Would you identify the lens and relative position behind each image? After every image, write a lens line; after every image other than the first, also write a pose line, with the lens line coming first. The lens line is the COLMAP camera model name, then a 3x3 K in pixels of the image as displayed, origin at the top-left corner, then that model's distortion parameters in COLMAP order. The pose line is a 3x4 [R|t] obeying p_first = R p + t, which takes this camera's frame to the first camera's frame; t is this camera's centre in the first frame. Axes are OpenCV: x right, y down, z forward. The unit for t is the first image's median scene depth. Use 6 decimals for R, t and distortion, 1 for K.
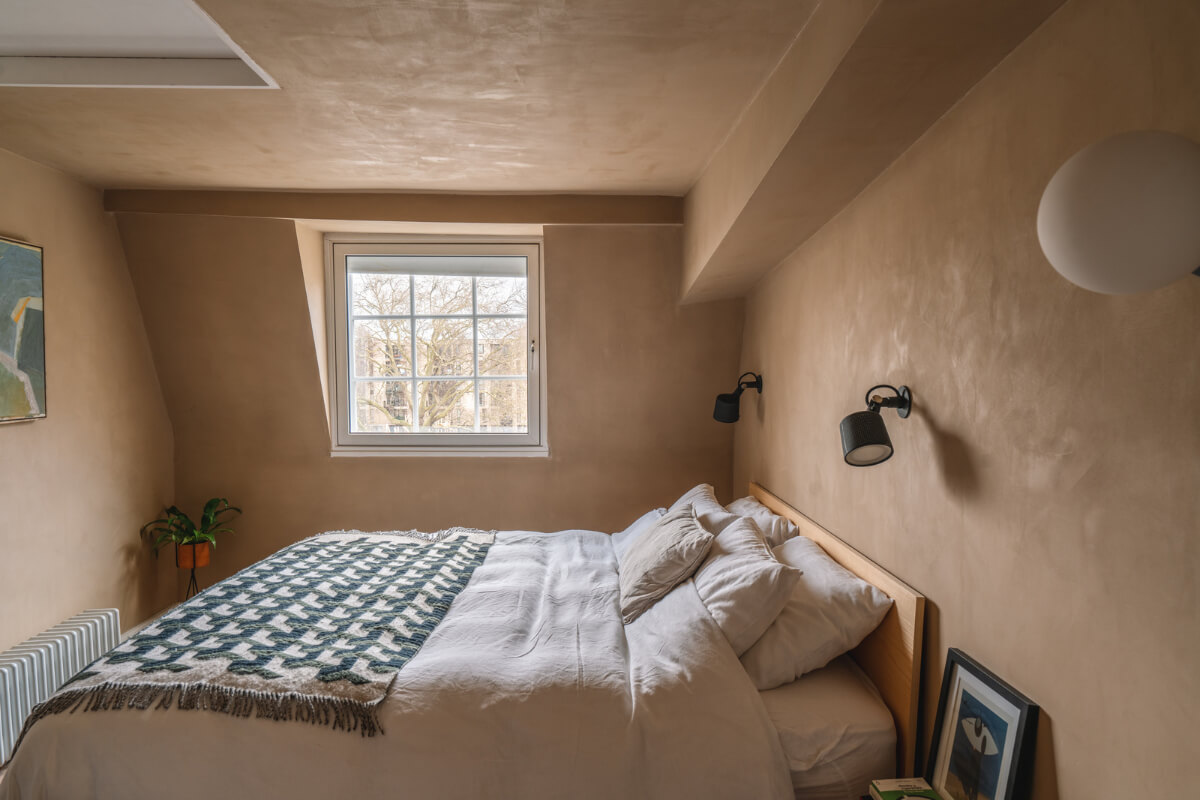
lens RADIAL K [[730.8, 0, 584.9], [0, 730.8, 400.3], [0, 0, 1]] dist [-0.002684, 0.000045]
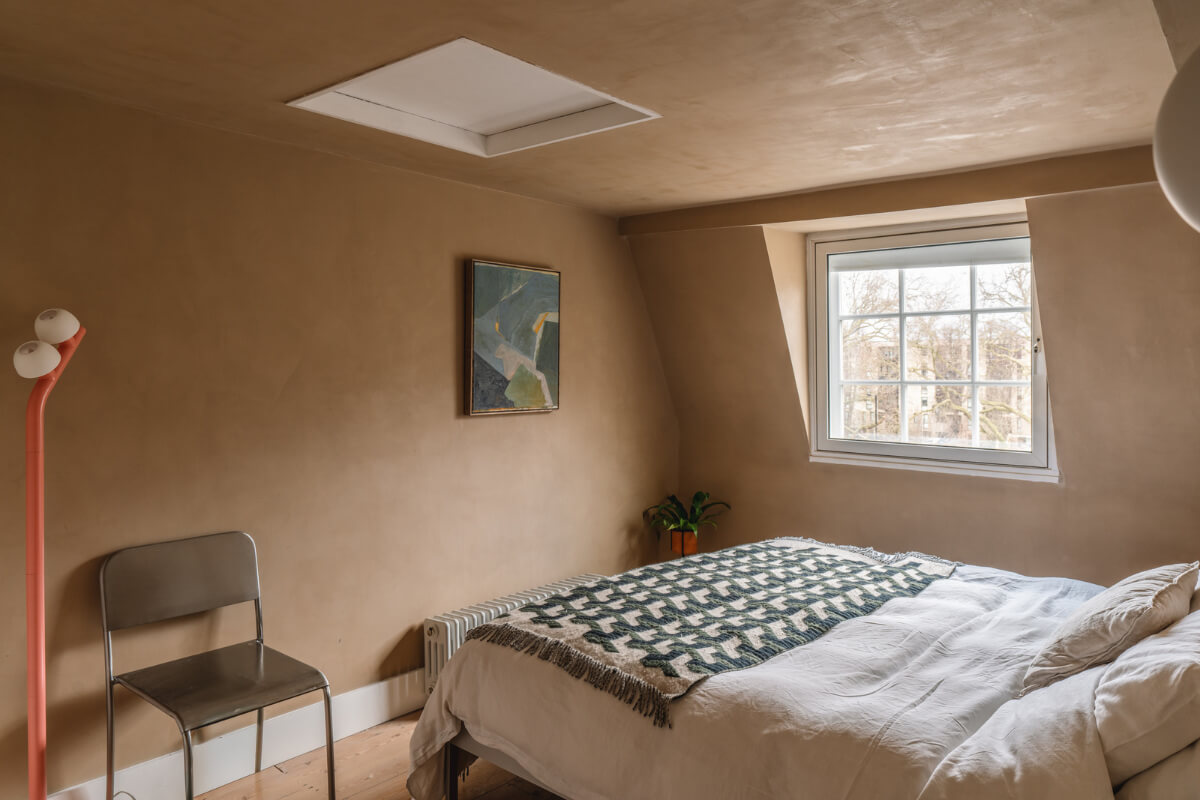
lens RADIAL K [[774.5, 0, 597.6], [0, 774.5, 372.1], [0, 0, 1]] dist [-0.000462, 0.002113]
pose [[0.770690, 0.007910, -0.637161, 0.204479], [-0.034234, 0.998993, -0.029007, -0.004598], [0.636290, 0.044168, 0.770184, 0.046154]]
